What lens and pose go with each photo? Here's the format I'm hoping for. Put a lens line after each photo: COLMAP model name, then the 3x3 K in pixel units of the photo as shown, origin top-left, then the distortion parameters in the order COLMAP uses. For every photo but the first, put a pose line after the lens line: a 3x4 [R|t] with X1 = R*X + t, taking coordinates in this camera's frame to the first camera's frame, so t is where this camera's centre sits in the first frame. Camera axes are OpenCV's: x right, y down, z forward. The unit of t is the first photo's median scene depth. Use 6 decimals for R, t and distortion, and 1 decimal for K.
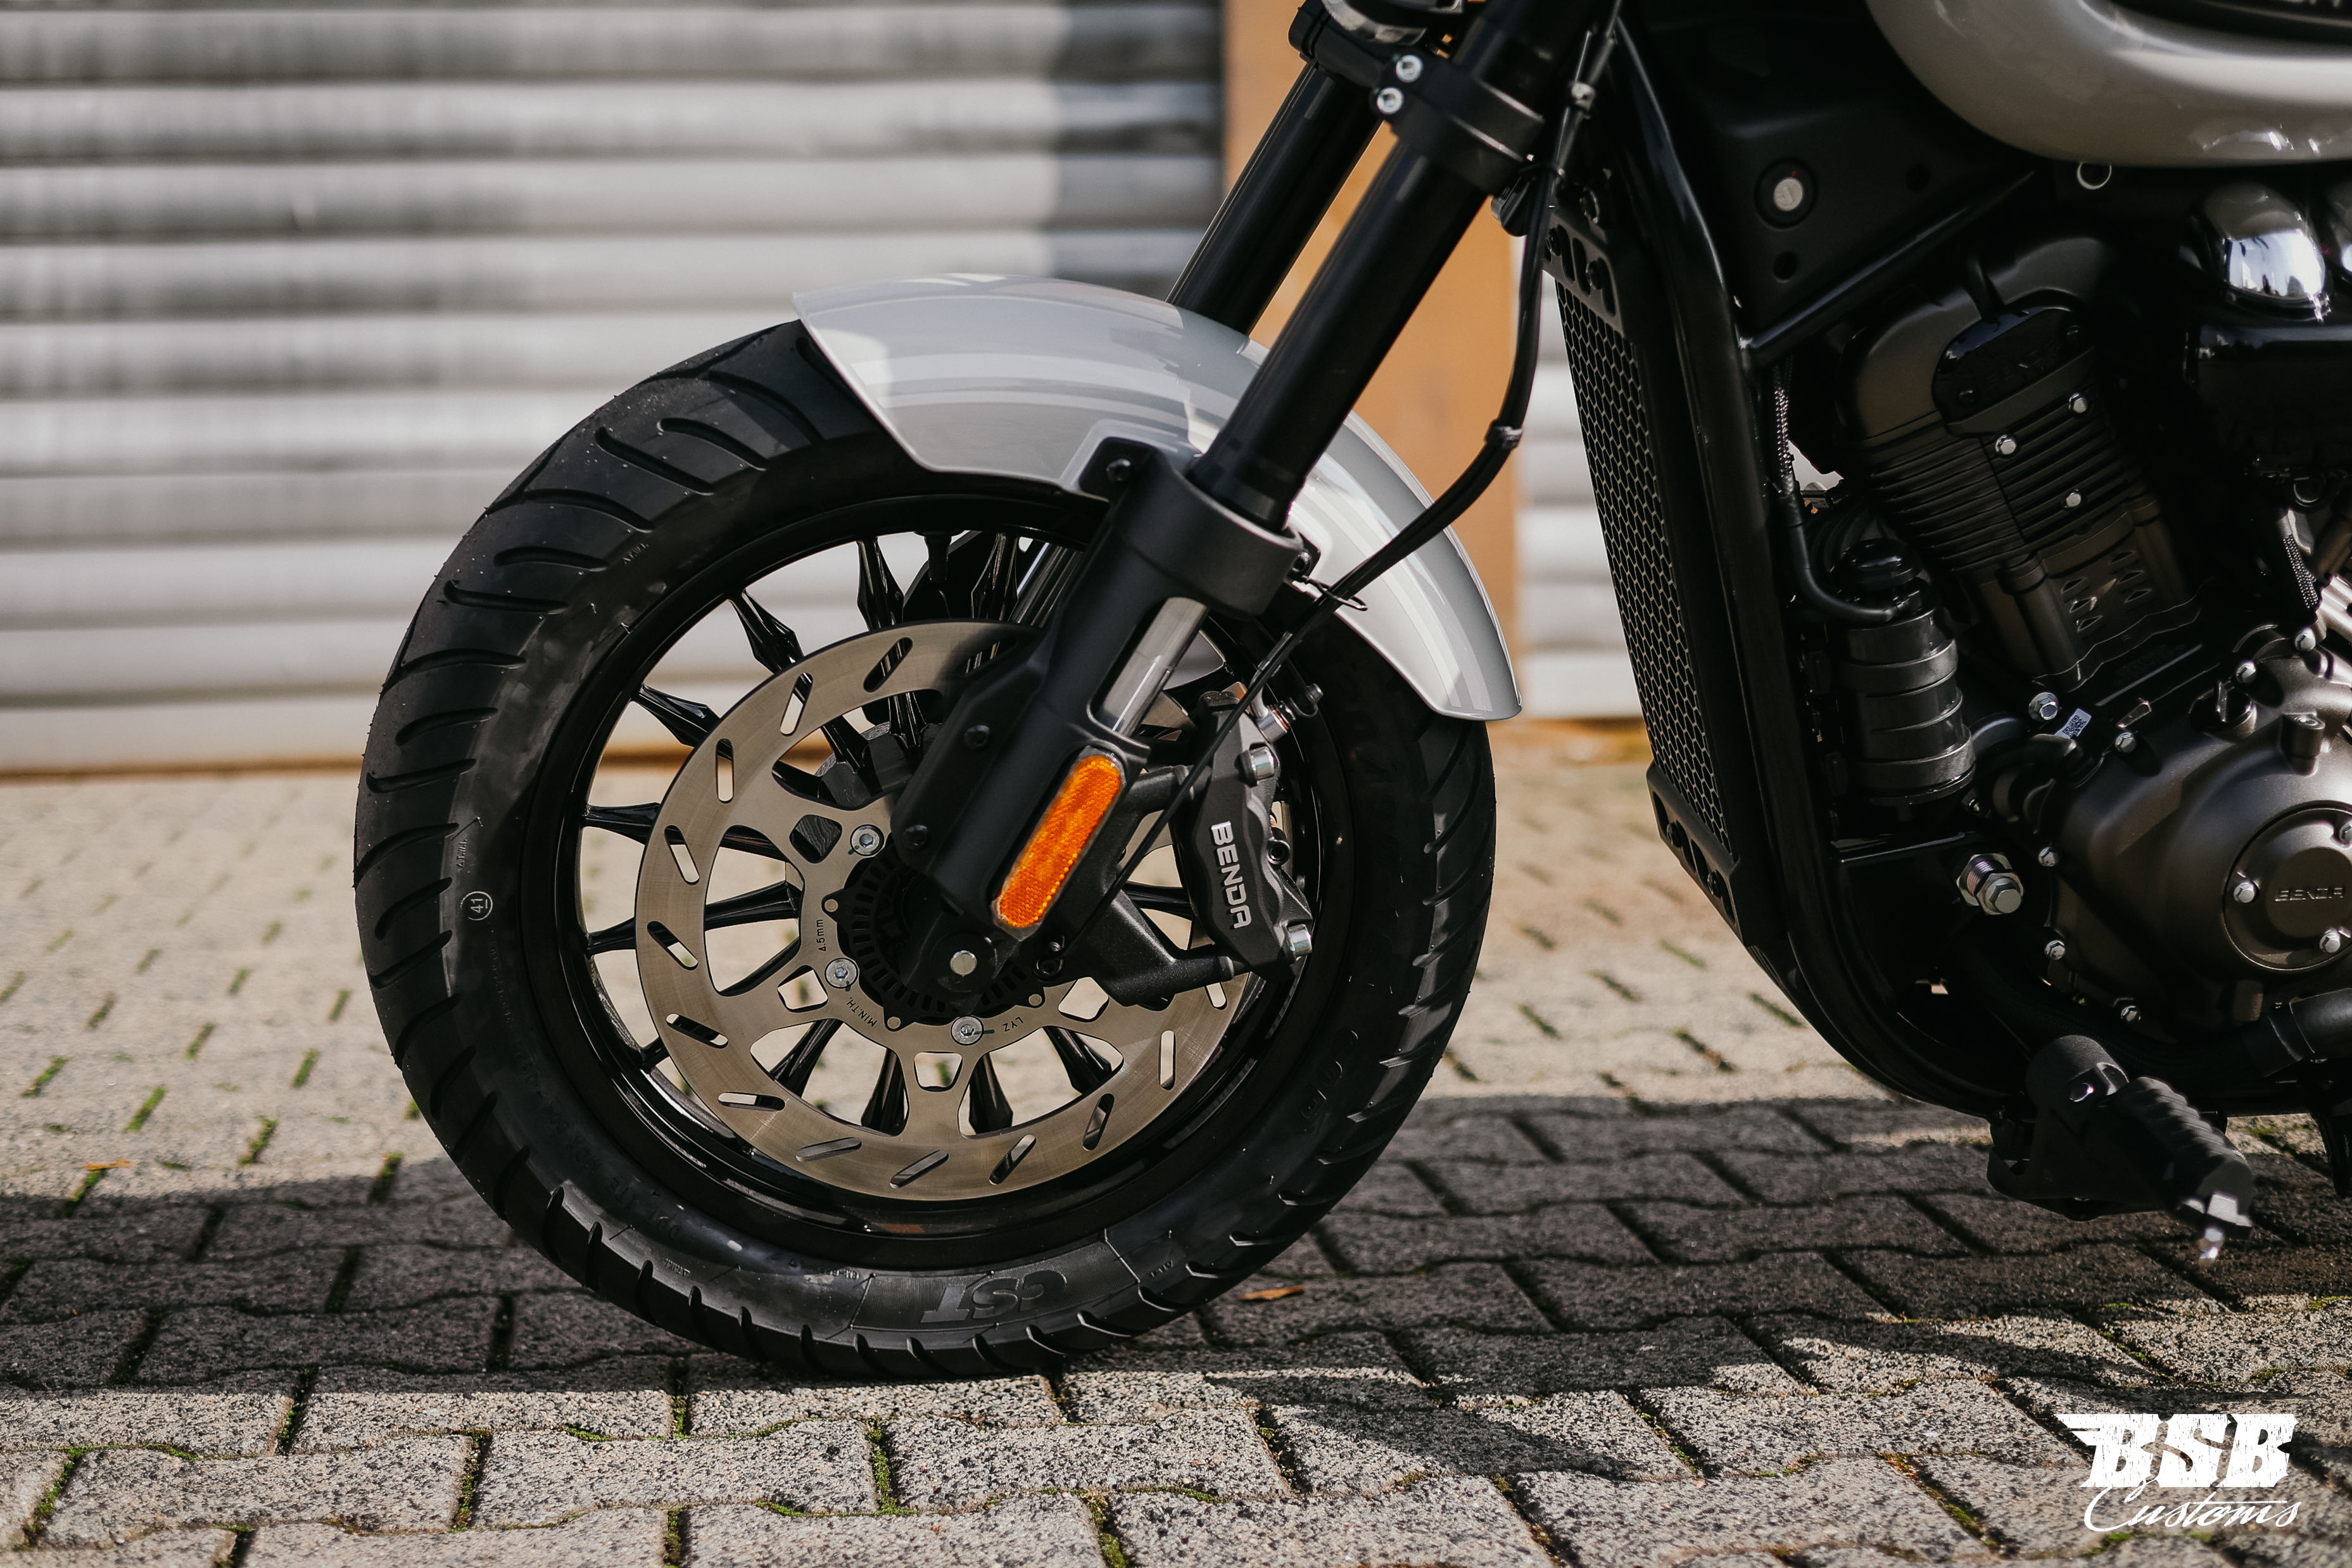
lens RADIAL K [[3552.2, 0, 1176.0], [0, 3552.2, 784.0], [0, 0, 1]] dist [0.040125, -0.116118]
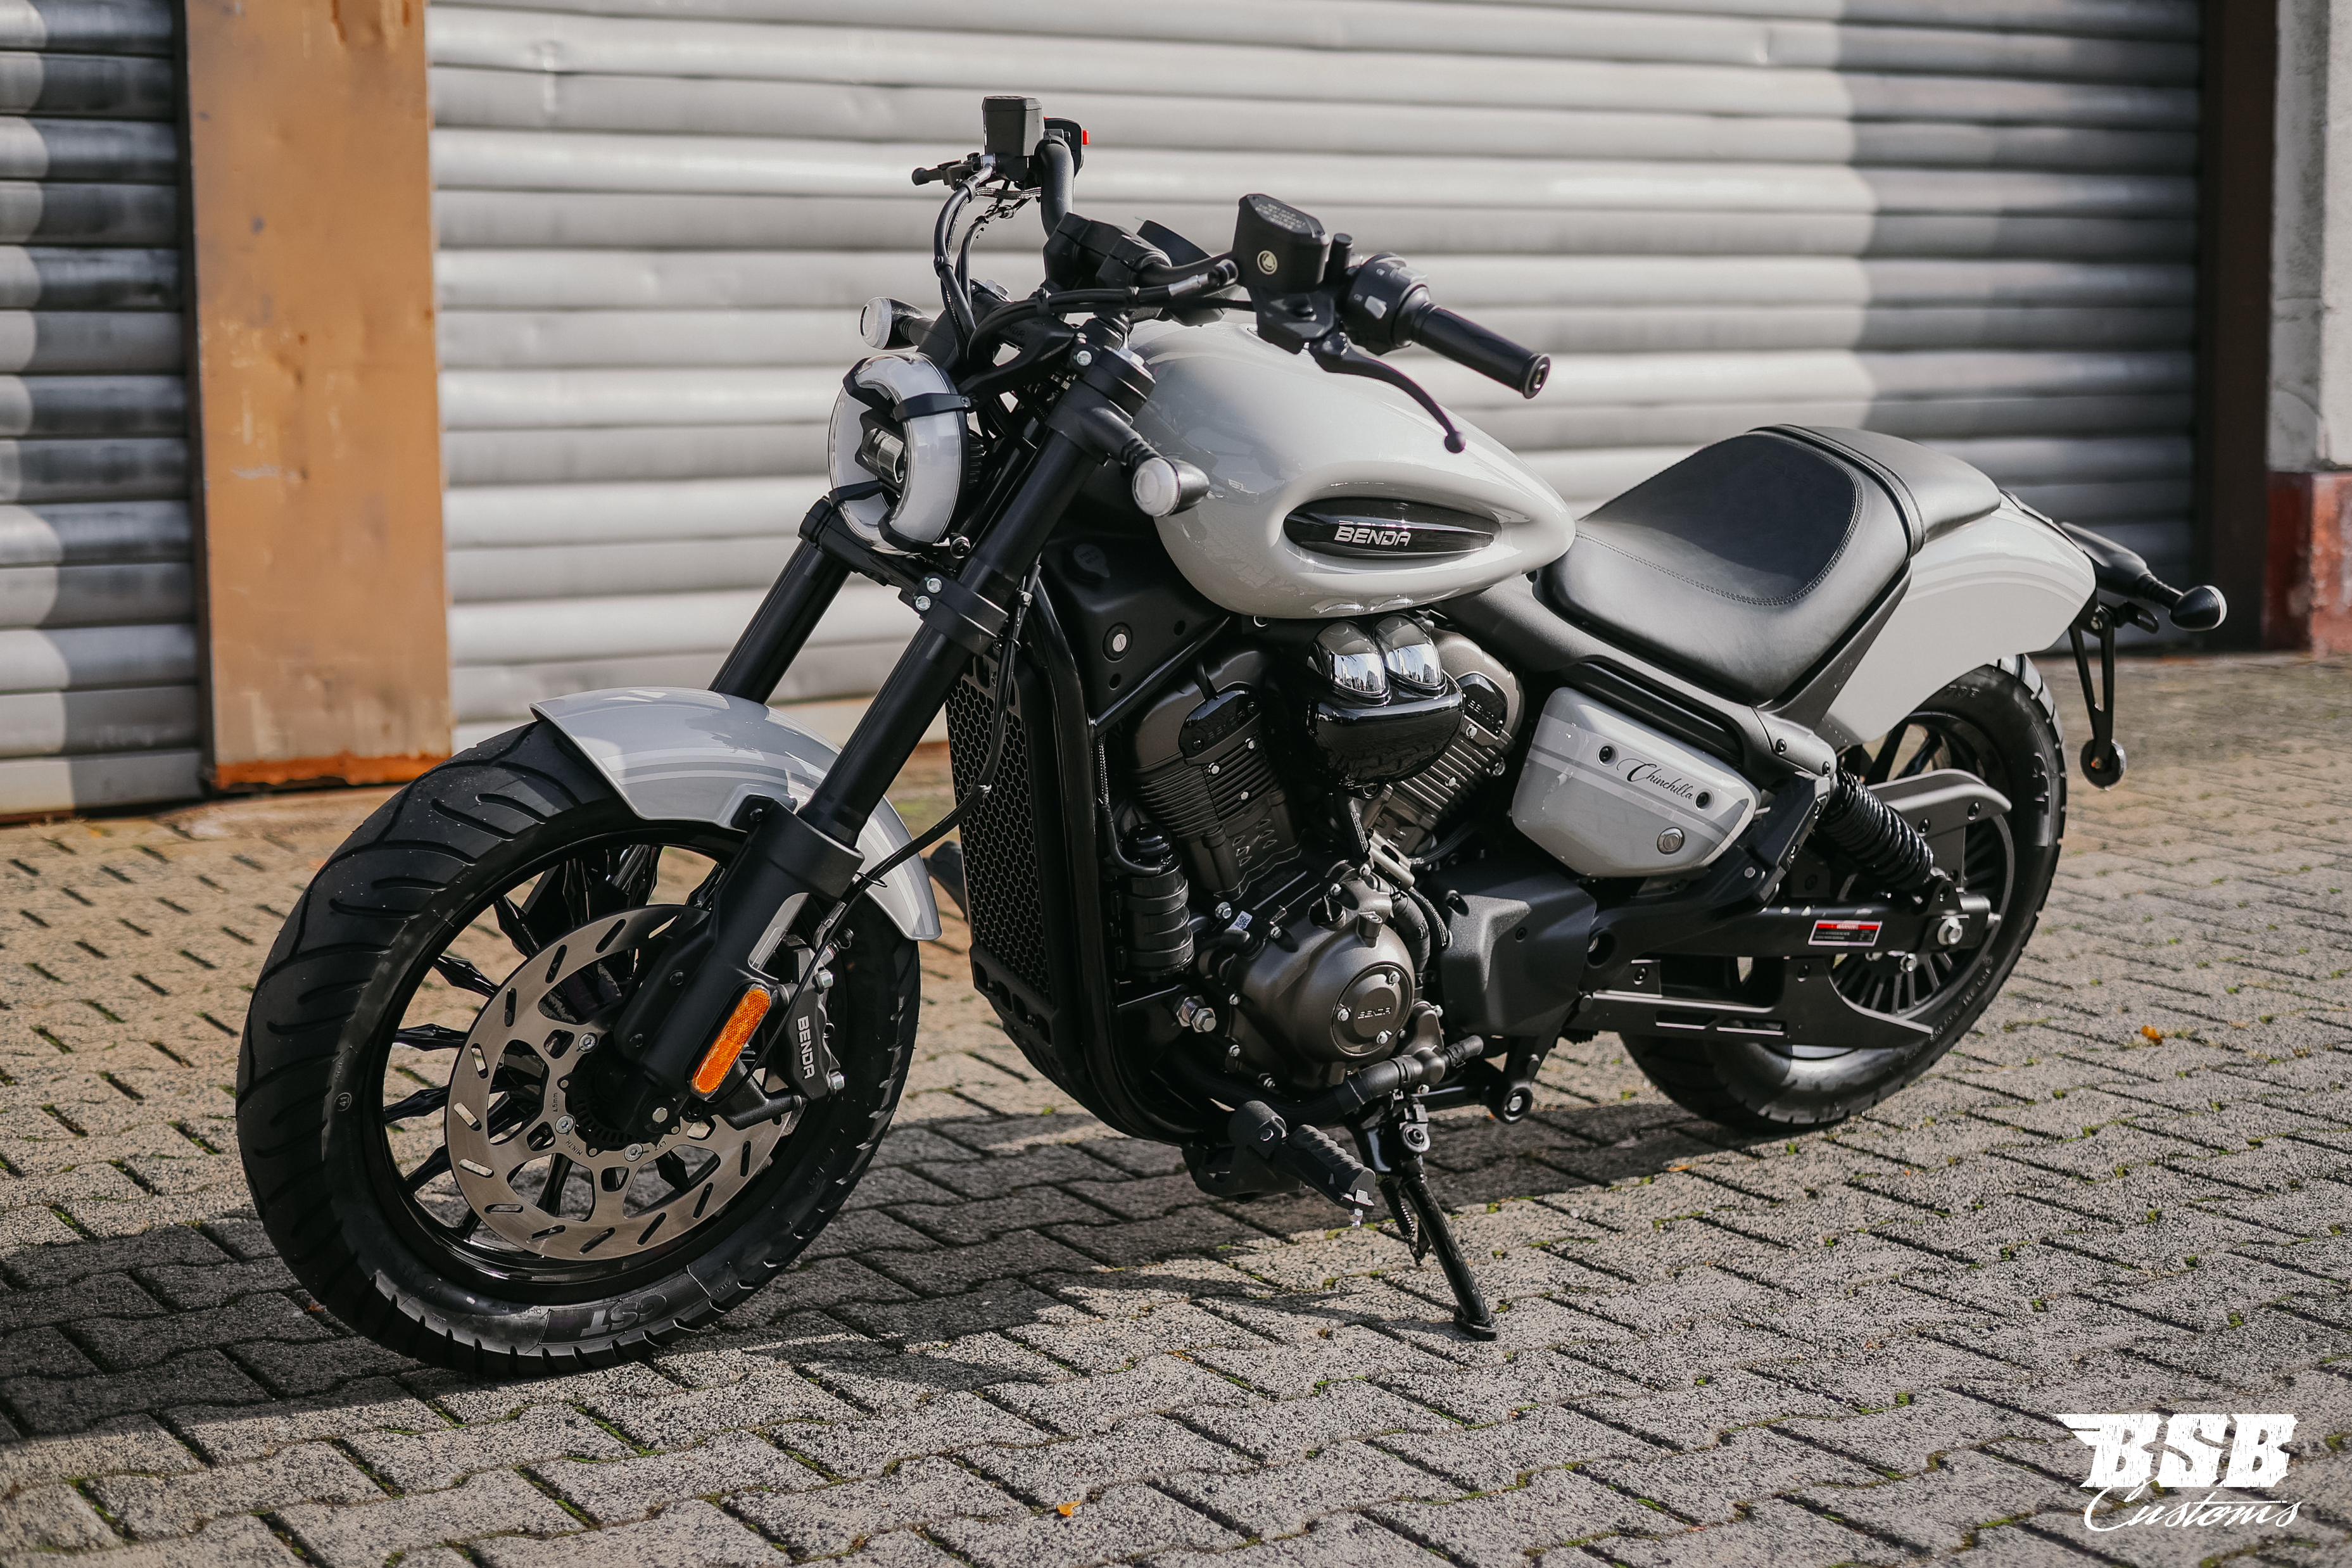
lens RADIAL K [[3390.0, 0, 1281.2], [0, 3390.0, 712.1], [0, 0, 1]] dist [0.041847, -0.091781]
pose [[0.901204, -0.027242, 0.432539, -0.454340], [0.026012, 0.999623, 0.008760, -0.135750], [-0.432615, 0.003357, 0.901573, -0.514762]]
